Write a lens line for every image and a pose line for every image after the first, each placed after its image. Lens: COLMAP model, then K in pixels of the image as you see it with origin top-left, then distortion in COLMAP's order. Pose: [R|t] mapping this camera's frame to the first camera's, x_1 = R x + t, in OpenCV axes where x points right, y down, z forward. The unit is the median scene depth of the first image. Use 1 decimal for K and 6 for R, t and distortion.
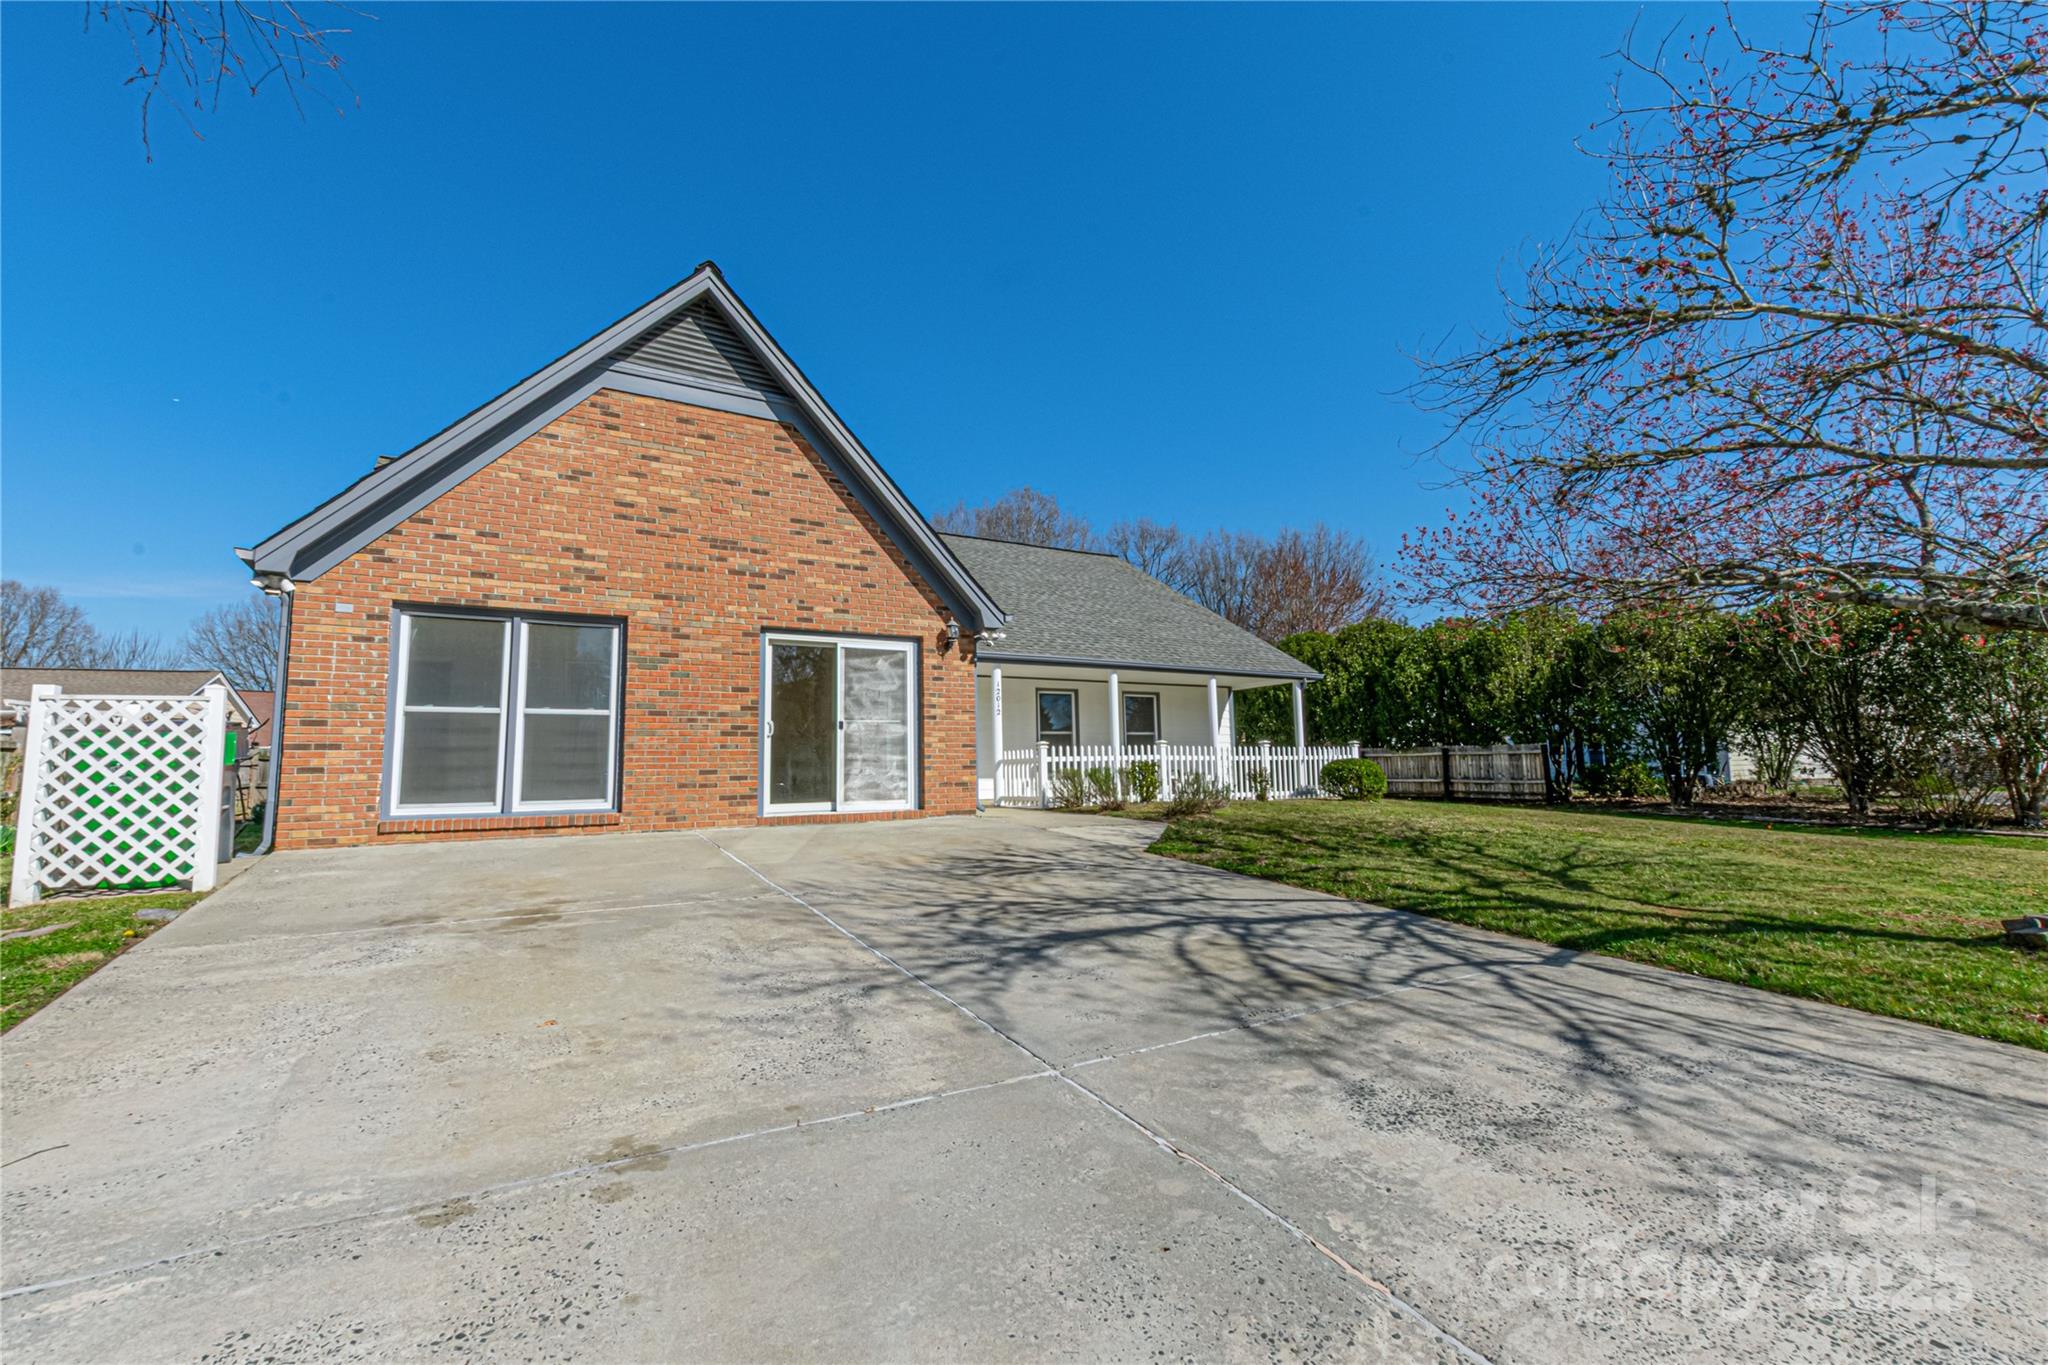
lens RADIAL K [[888.1, 0, 1023.3], [0, 888.1, 676.5], [0, 0, 1]] dist [0.001073, 0.000118]
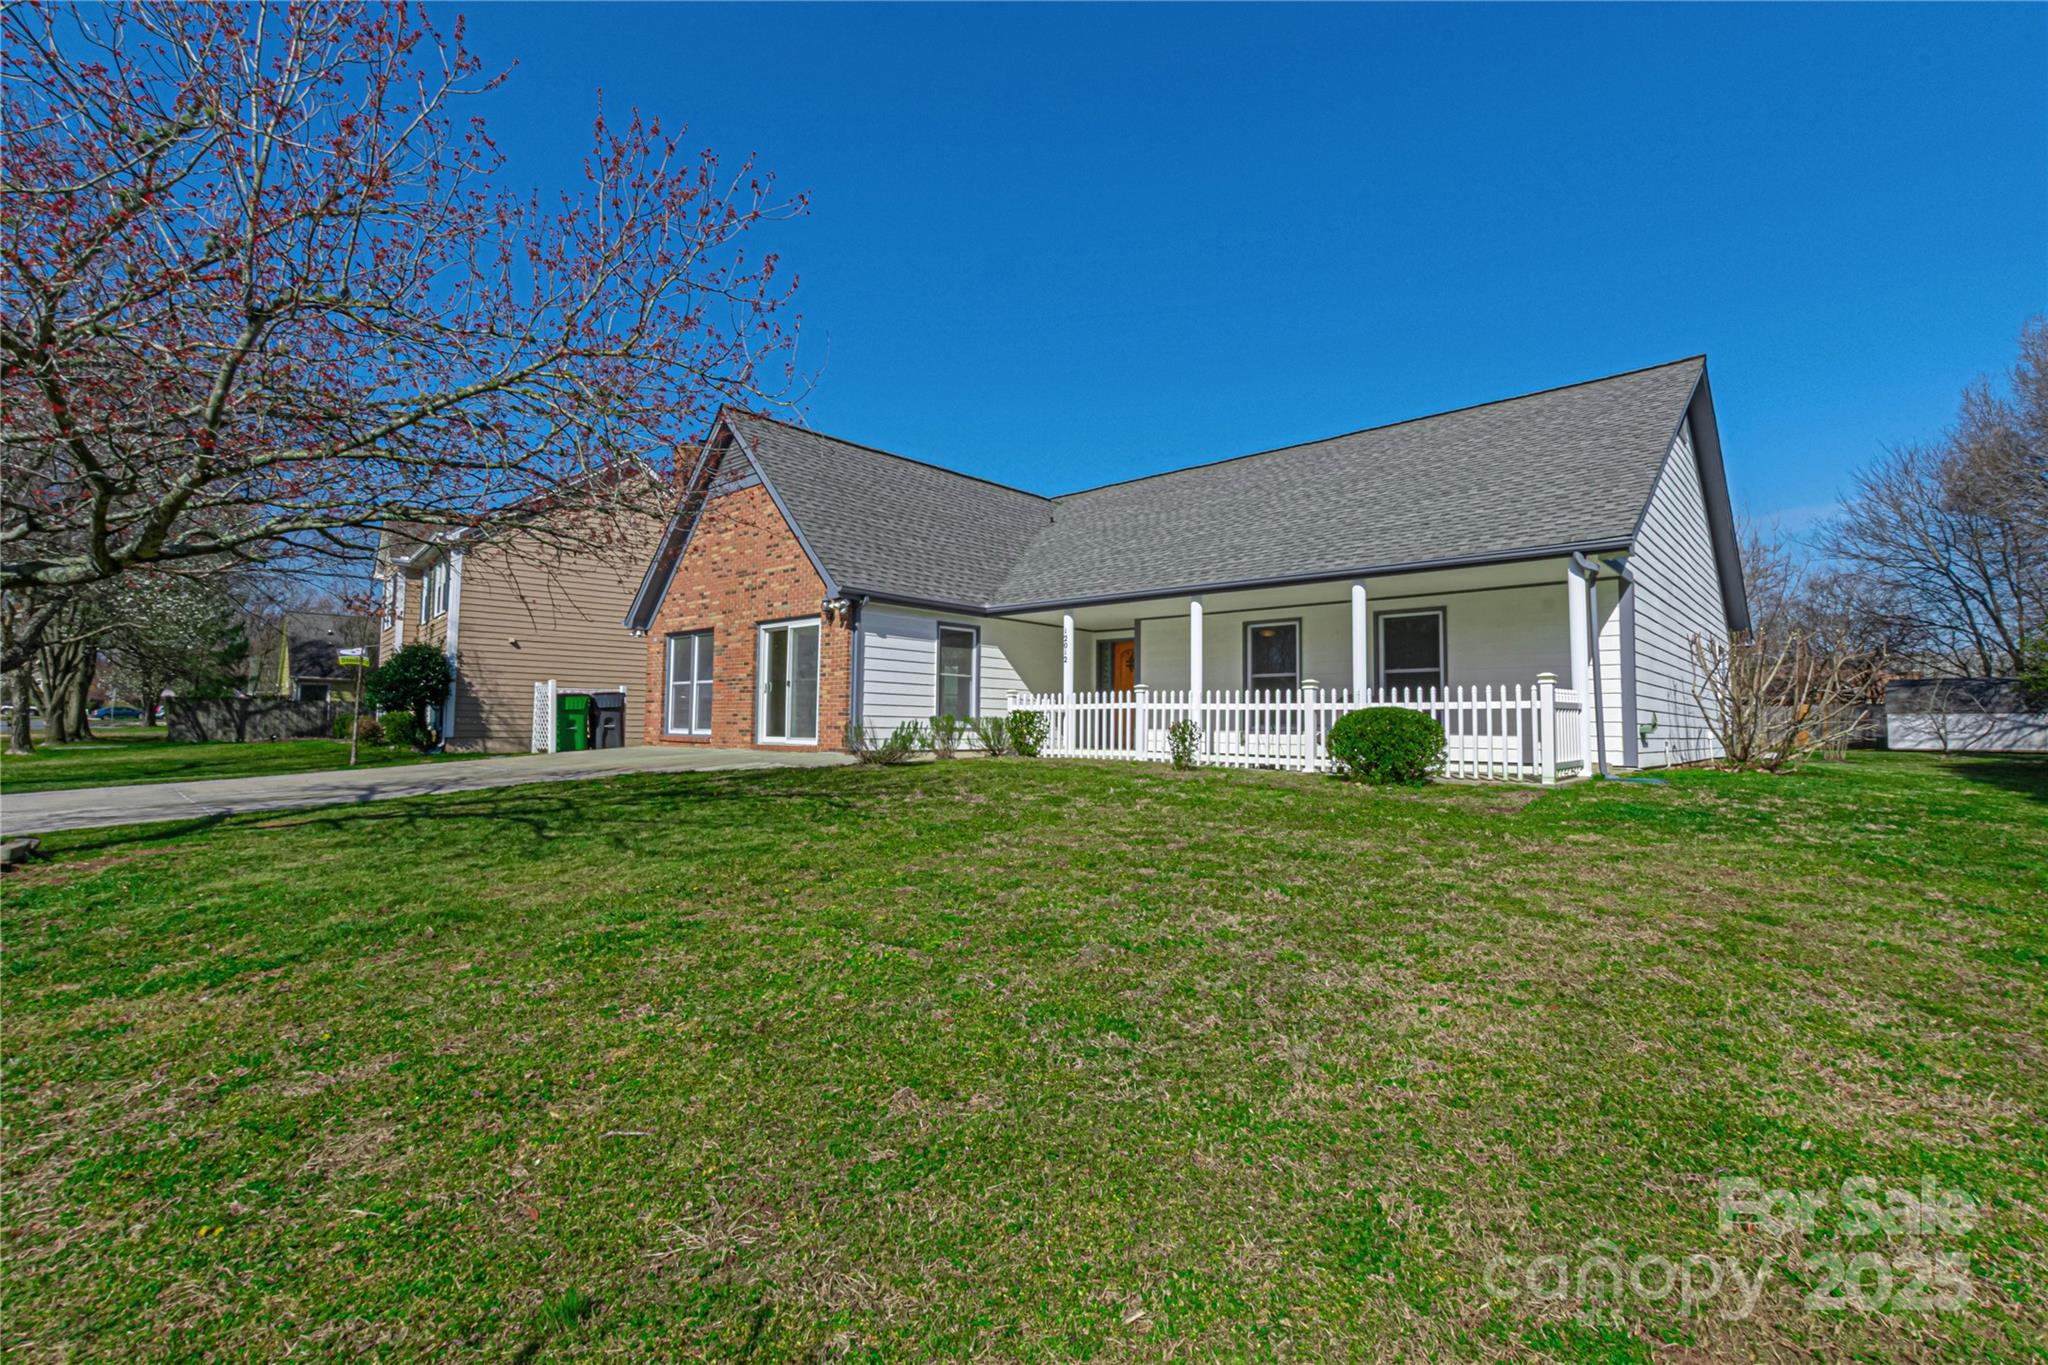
lens RADIAL K [[888.1, 0, 1023.3], [0, 888.1, 676.5], [0, 0, 1]] dist [0.001073, 0.000118]
pose [[0.289194, -0.030877, -0.956772, 1.301240], [0.088374, 0.996073, -0.005433, 0.087058], [0.953182, -0.082983, 0.290787, 0.975409]]
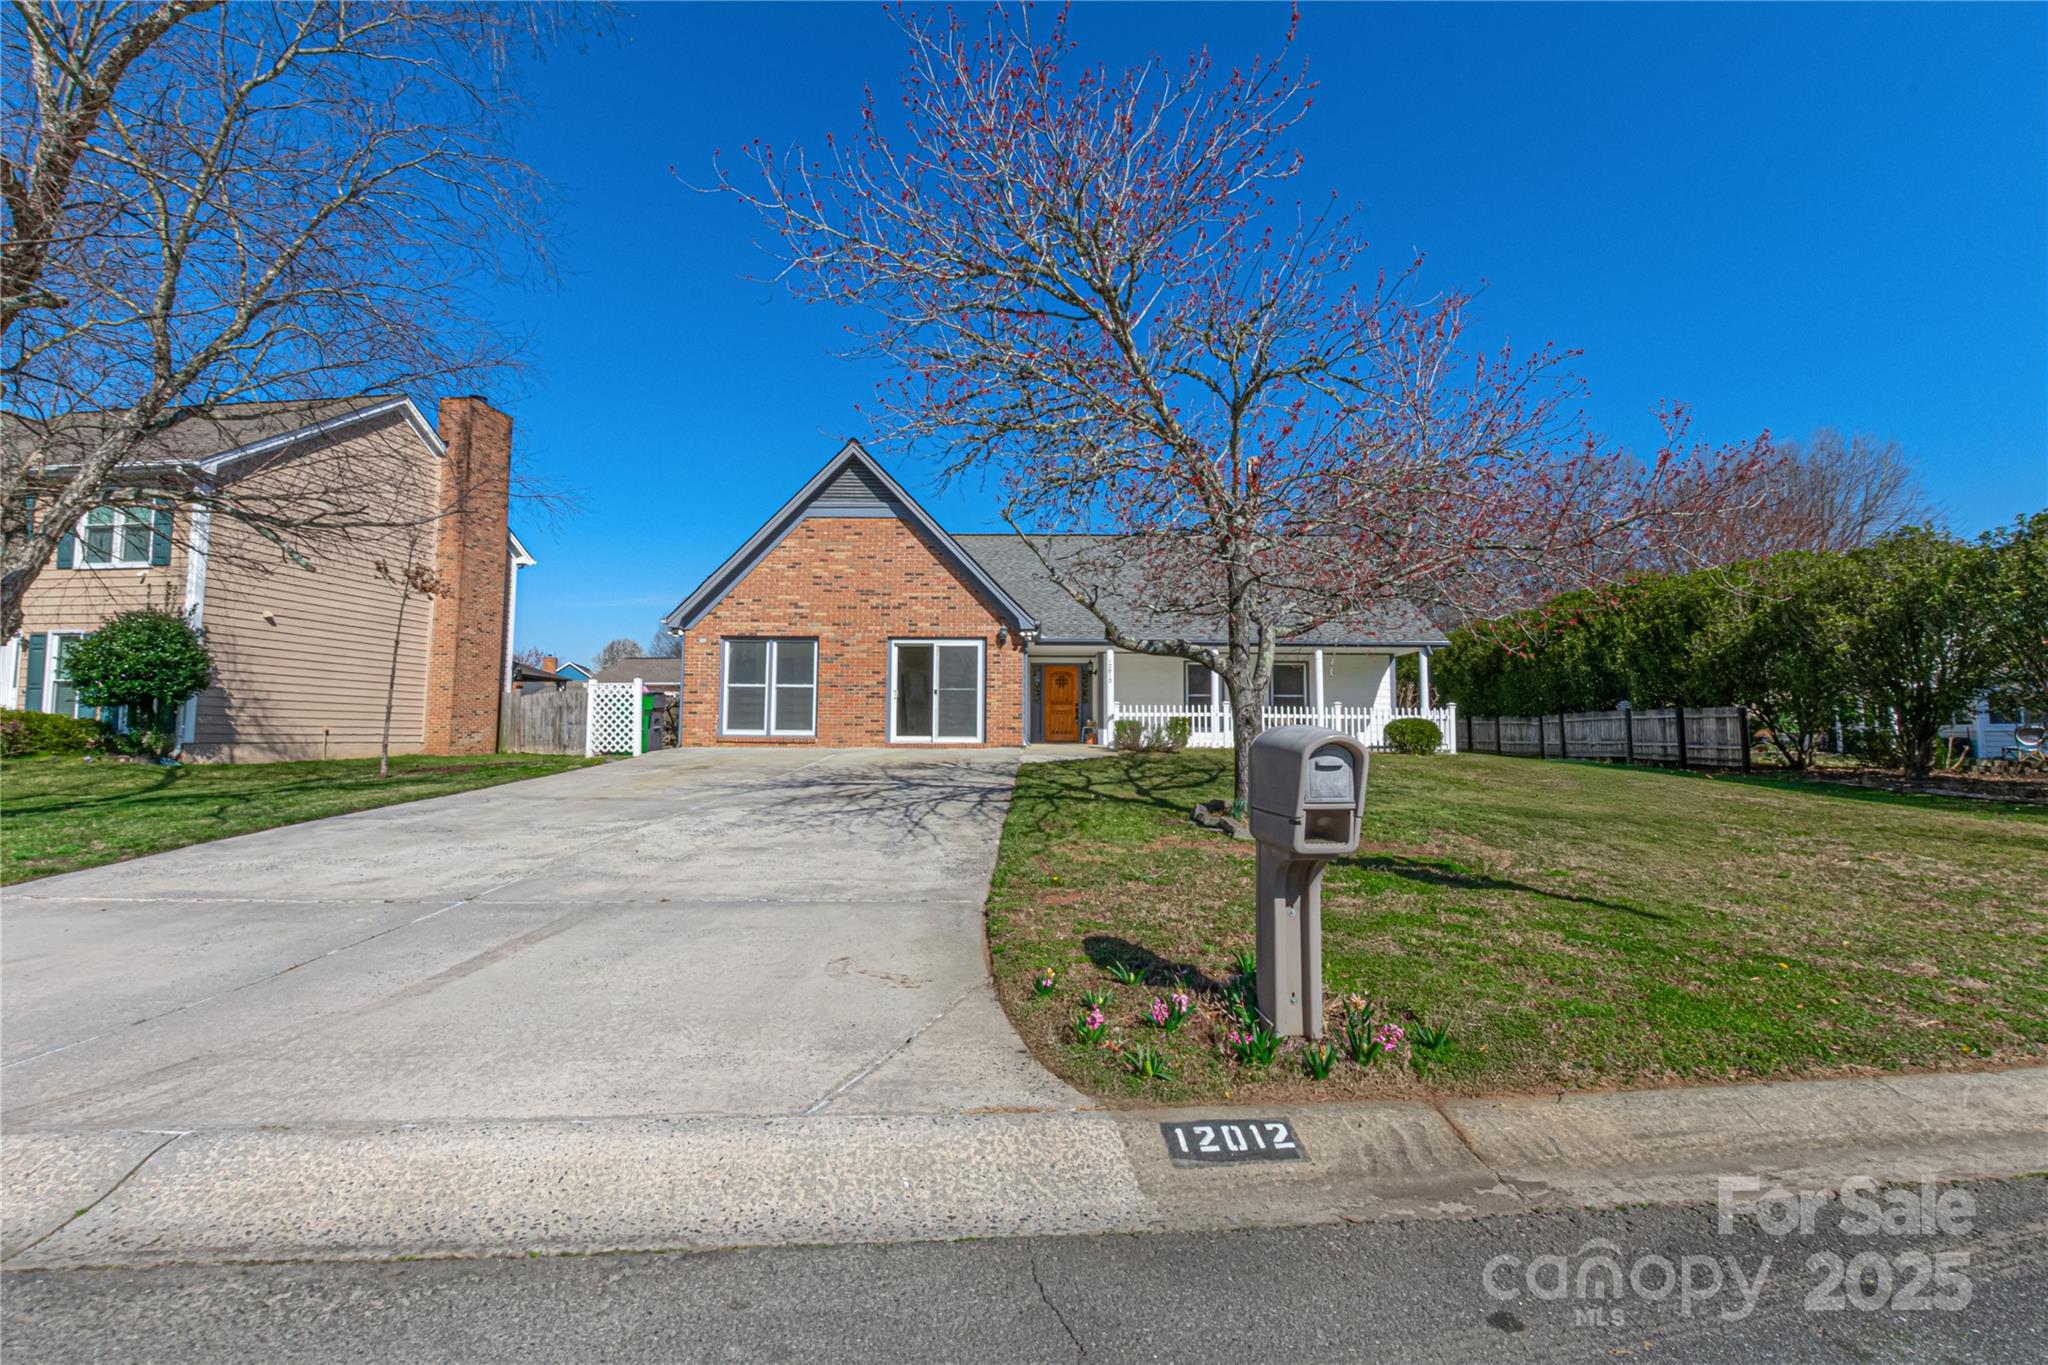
lens RADIAL K [[888.1, 0, 1023.3], [0, 888.1, 676.5], [0, 0, 1]] dist [0.001073, 0.000118]
pose [[0.841184, -0.010644, -0.540645, 0.886214], [0.035343, 0.998751, 0.035326, -0.029663], [0.539593, -0.048824, 0.840509, -0.351802]]
